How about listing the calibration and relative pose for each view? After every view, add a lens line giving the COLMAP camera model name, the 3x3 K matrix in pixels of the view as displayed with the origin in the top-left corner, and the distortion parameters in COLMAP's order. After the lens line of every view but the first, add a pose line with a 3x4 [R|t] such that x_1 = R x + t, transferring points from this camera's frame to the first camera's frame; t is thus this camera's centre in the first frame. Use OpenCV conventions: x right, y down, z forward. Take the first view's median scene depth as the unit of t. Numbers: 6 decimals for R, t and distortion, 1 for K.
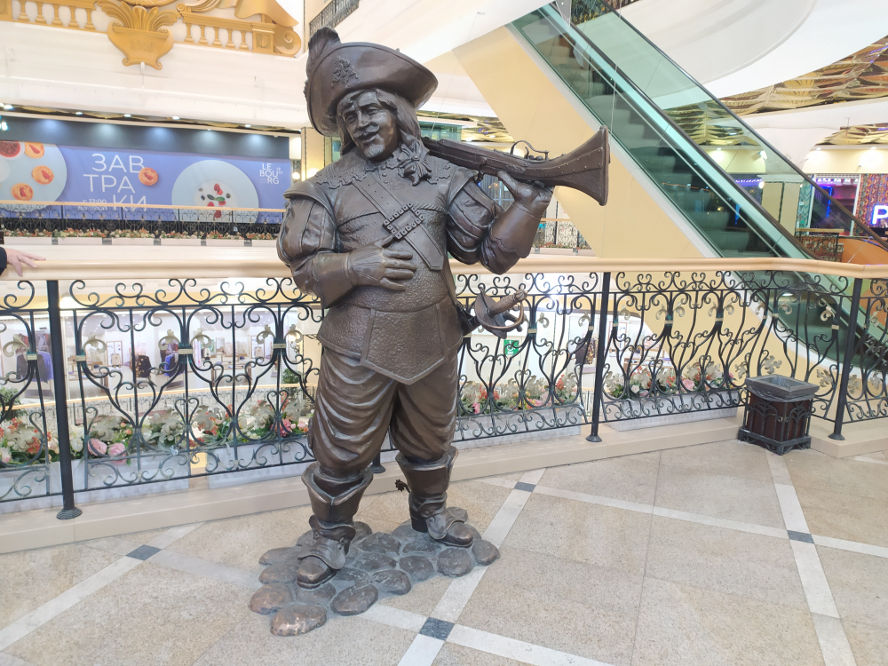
lens RADIAL K [[660.3, 0, 458.4], [0, 660.3, 333.6], [0, 0, 1]] dist [0.021406, -0.021069]
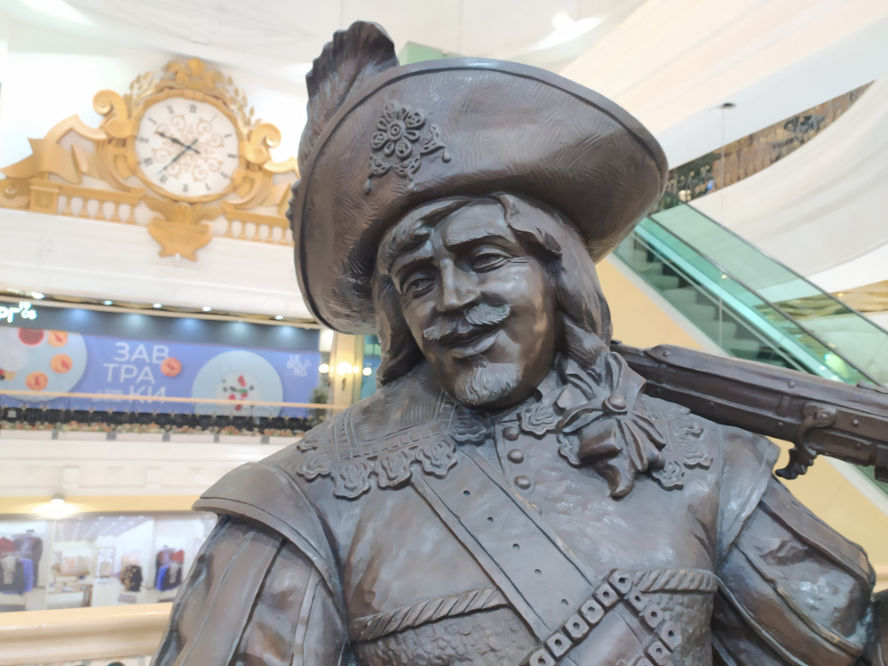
lens RADIAL K [[660.3, 0, 443.9], [0, 660.3, 331.7], [0, 0, 1]] dist [0.021406, -0.021069]
pose [[0.997903, 0.015882, -0.062744, -0.023065], [-0.033035, 0.958623, -0.282755, -0.037764], [0.055657, 0.284235, 0.957138, 0.124822]]
